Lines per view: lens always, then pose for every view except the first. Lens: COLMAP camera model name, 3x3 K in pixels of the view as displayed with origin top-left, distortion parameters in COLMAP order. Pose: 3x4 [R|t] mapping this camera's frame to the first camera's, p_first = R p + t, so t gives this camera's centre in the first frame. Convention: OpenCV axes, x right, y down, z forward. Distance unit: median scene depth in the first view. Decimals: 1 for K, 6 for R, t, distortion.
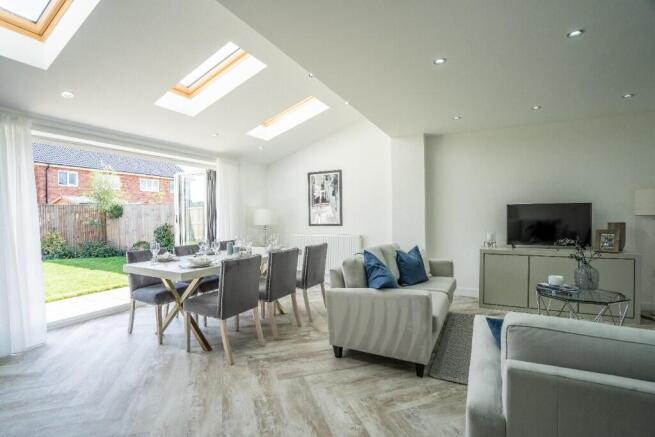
lens RADIAL K [[322.8, 0, 325.9], [0, 322.8, 218.9], [0, 0, 1]] dist [-0.017417, -0.000466]
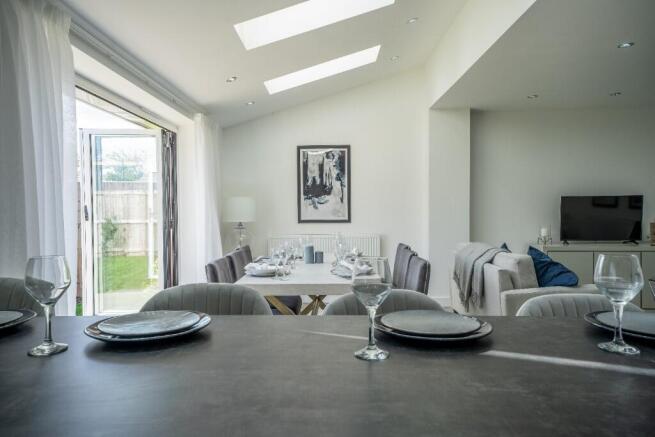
lens RADIAL K [[496.9, 0, 328.3], [0, 496.9, 219.0], [0, 0, 1]] dist [0.006018, 0.000648]
pose [[0.899261, -0.000302, 0.437412, -0.480214], [0.000902, 0.999999, -0.001164, 0.014722], [-0.437411, 0.001442, 0.899260, 0.019869]]
